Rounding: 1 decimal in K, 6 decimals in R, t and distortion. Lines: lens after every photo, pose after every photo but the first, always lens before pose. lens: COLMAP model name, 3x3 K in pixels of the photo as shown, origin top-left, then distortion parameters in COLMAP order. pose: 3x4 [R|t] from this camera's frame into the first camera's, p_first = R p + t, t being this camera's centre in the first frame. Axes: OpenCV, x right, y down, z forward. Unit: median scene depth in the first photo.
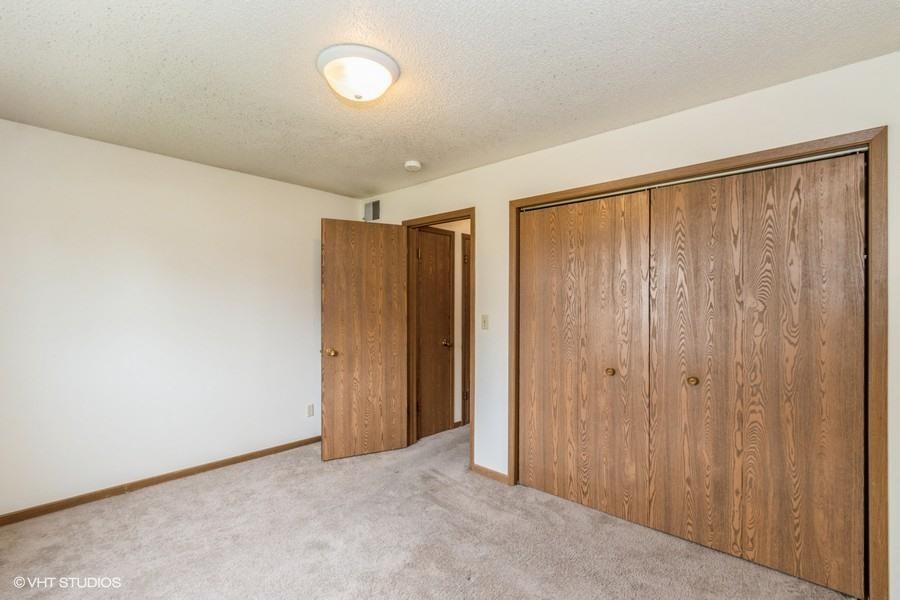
lens RADIAL K [[414.3, 0, 451.0], [0, 414.3, 304.9], [0, 0, 1]] dist [-0.000554, 0.000161]
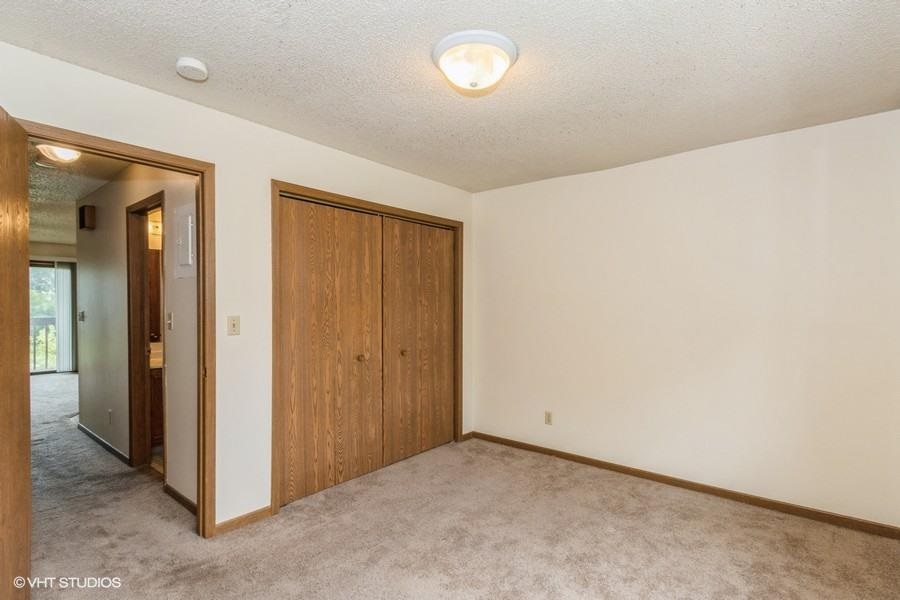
lens RADIAL K [[444.6, 0, 448.8], [0, 444.6, 309.0], [0, 0, 1]] dist [0.000537, 0.000157]
pose [[-0.046557, -0.018451, 0.998745, -0.912529], [-0.005634, 0.999818, 0.018209, -0.006108], [-0.998900, -0.004779, -0.046653, 0.802825]]
